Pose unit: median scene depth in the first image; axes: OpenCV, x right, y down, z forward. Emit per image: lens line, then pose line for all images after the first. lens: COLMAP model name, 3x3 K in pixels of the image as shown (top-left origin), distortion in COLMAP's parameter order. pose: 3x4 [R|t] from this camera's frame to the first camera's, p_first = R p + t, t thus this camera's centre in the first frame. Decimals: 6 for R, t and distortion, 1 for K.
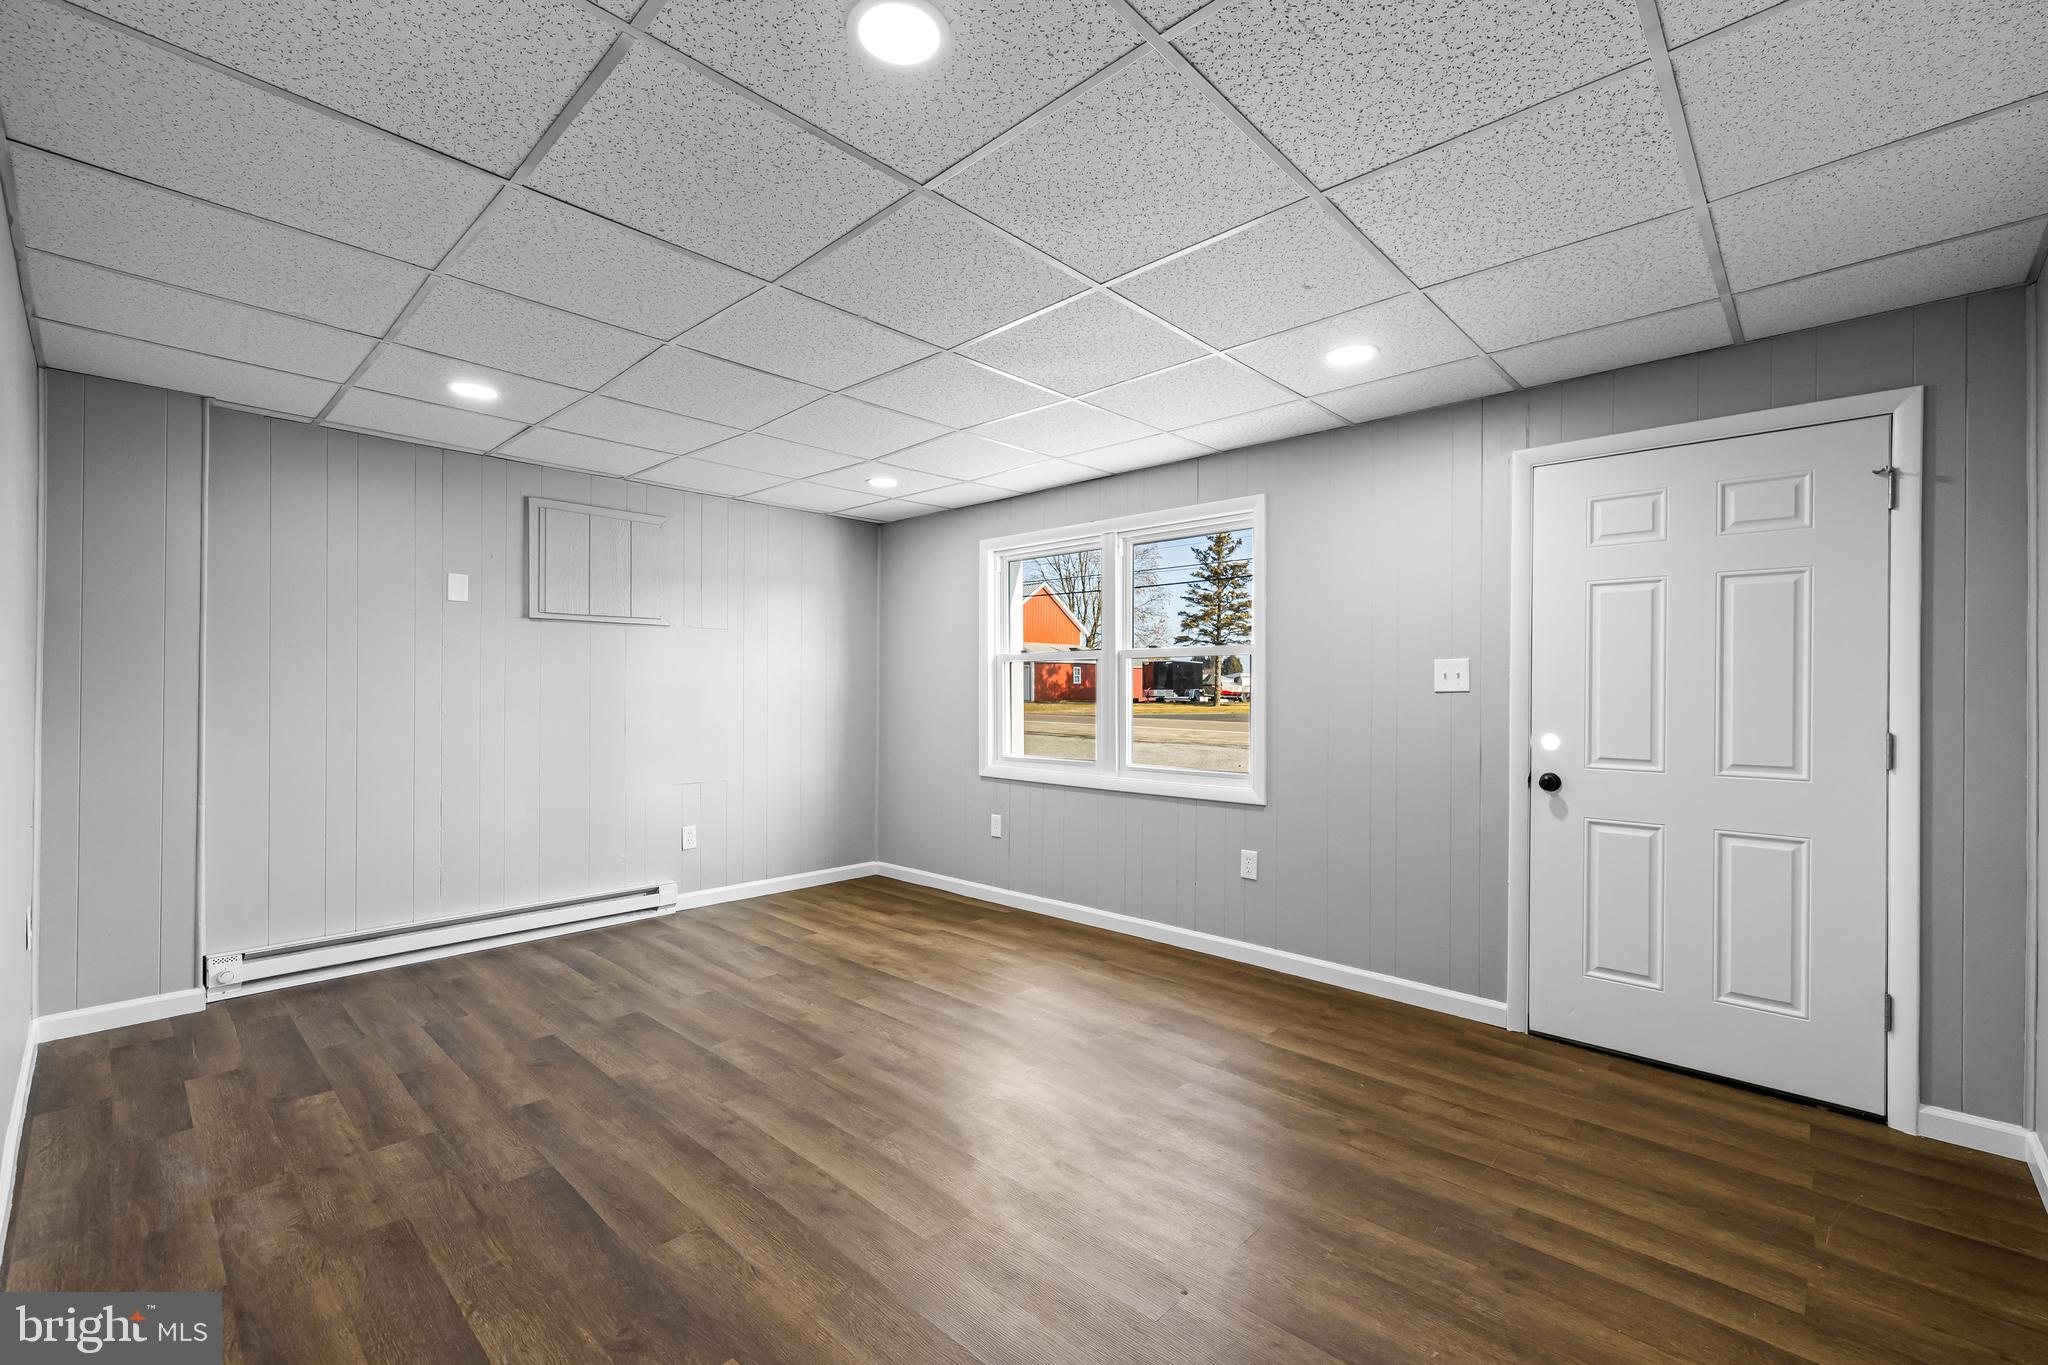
lens RADIAL K [[882.8, 0, 1039.1], [0, 882.8, 691.4], [0, 0, 1]] dist [0.002080, -0.001326]
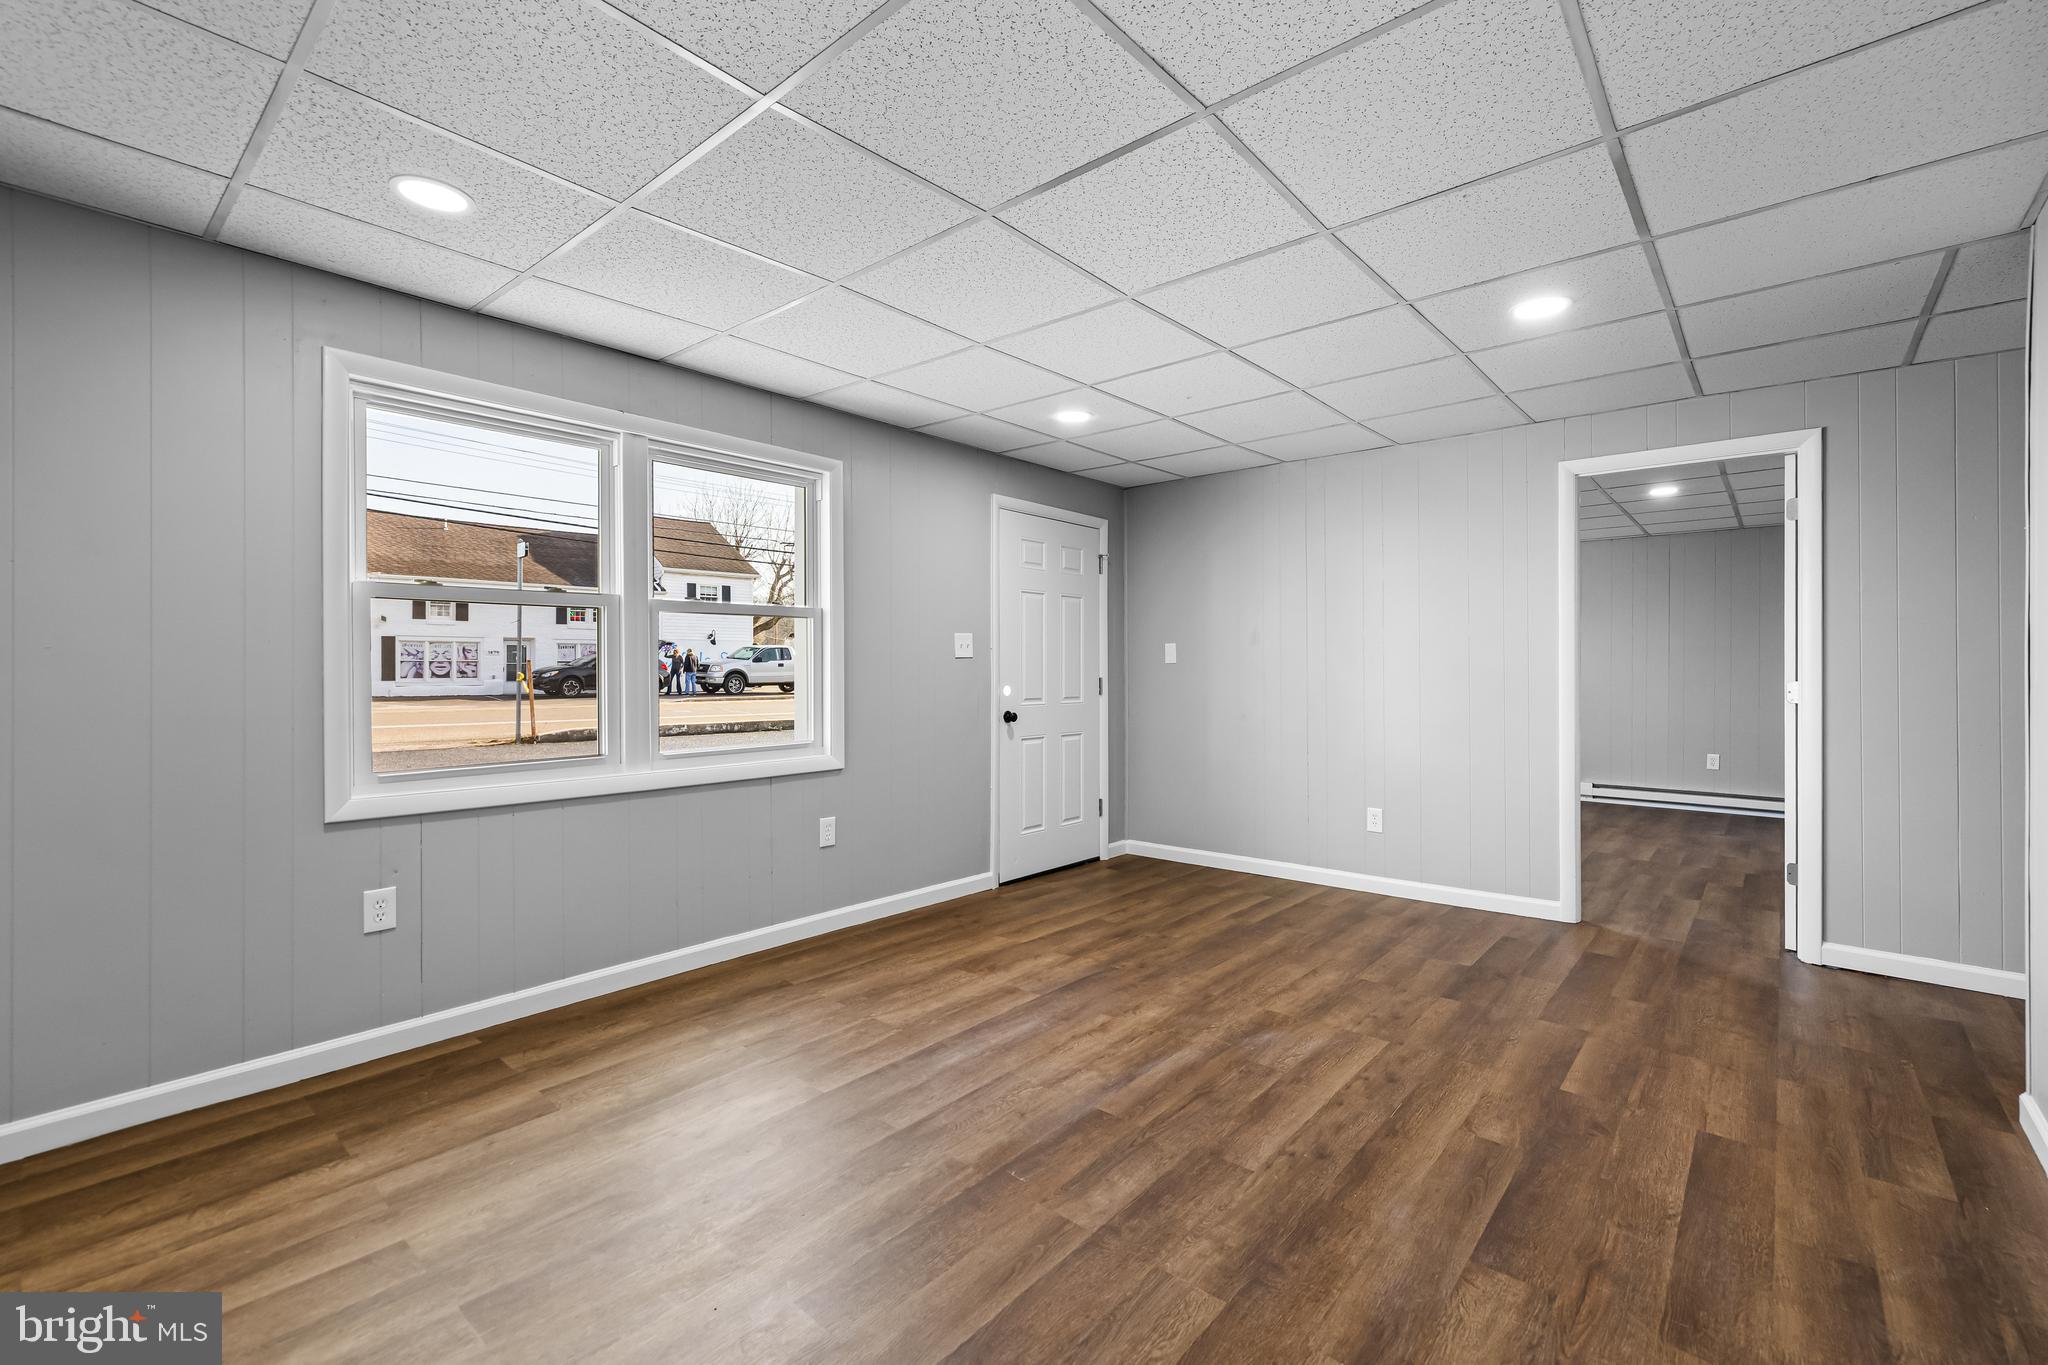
lens RADIAL K [[882.8, 0, 1019.5], [0, 882.8, 673.4], [0, 0, 1]] dist [0.002080, -0.001326]
pose [[-0.043293, -0.011357, 0.998998, -1.032874], [0.000444, 0.999935, 0.011387, 0.010109], [-0.999062, 0.000936, -0.043285, 1.131310]]
